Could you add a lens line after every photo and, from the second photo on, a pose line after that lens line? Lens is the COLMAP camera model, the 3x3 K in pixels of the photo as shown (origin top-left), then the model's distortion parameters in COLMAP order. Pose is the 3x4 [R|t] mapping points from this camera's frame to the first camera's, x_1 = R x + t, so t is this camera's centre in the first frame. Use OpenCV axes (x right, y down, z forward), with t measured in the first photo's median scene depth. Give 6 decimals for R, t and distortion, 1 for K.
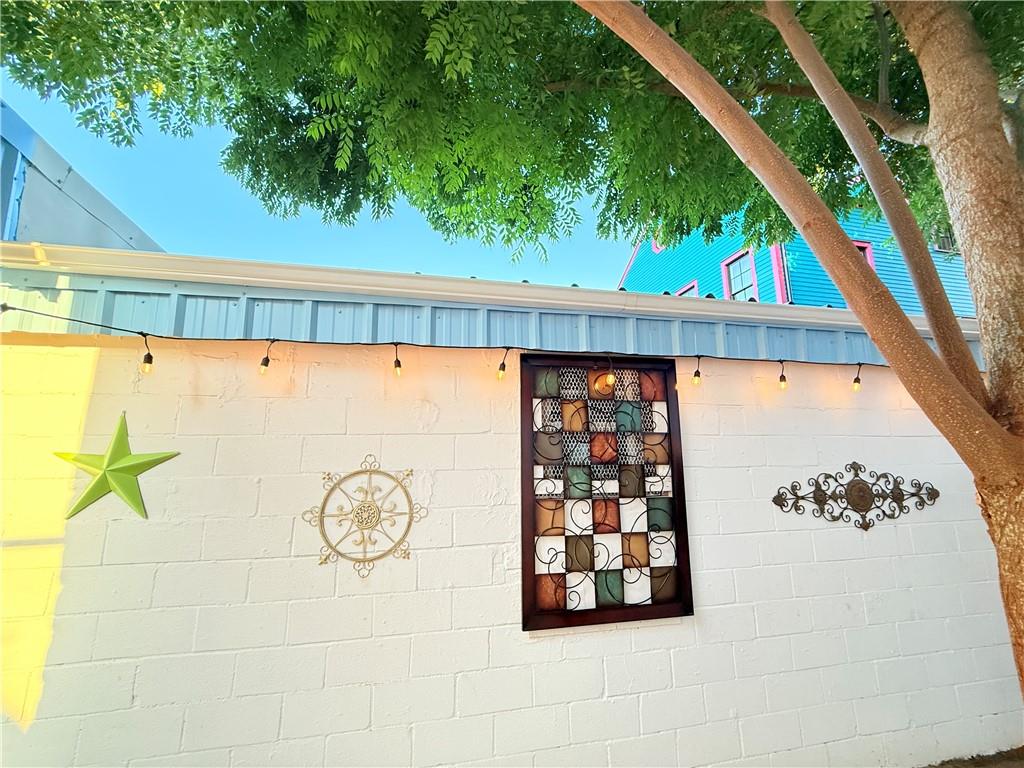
lens RADIAL K [[399.2, 0, 512.0], [0, 399.2, 384.0], [0, 0, 1]] dist [0.020110, -0.012139]
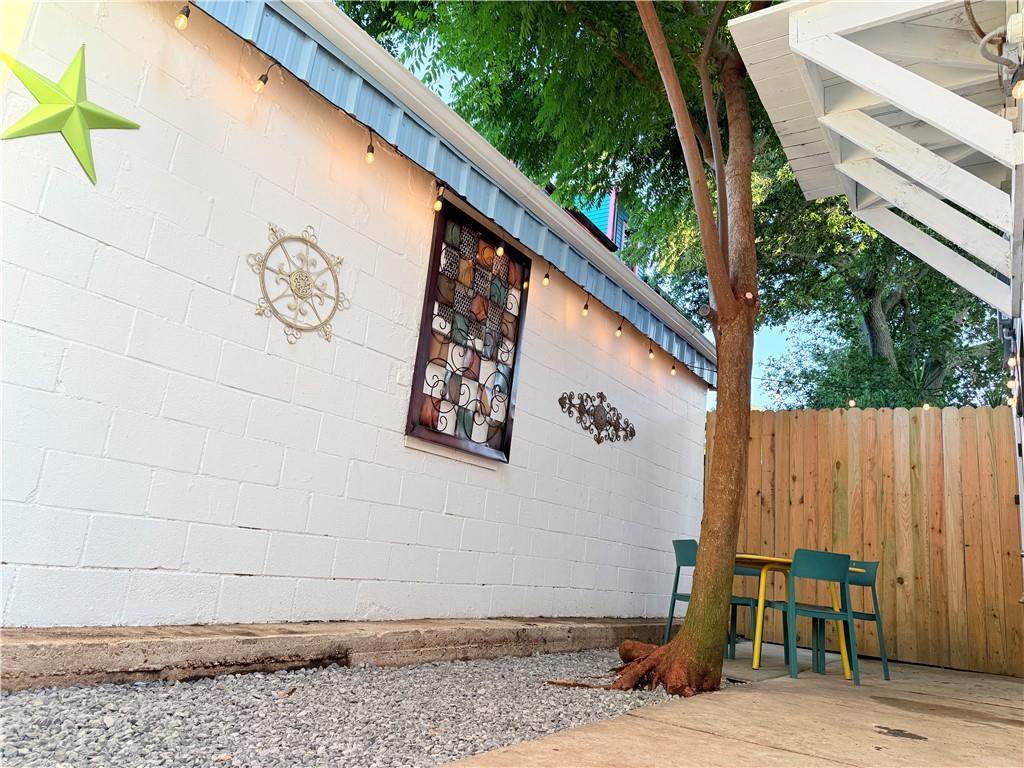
lens RADIAL K [[699.9, 0, 512.0], [0, 699.9, 384.0], [0, 0, 1]] dist [-0.000020, -0.003800]
pose [[0.710273, 0.244300, 0.660174, -0.965907], [-0.233760, 0.966482, -0.106151, 0.569289], [-0.663979, -0.078926, 0.743574, -0.524520]]
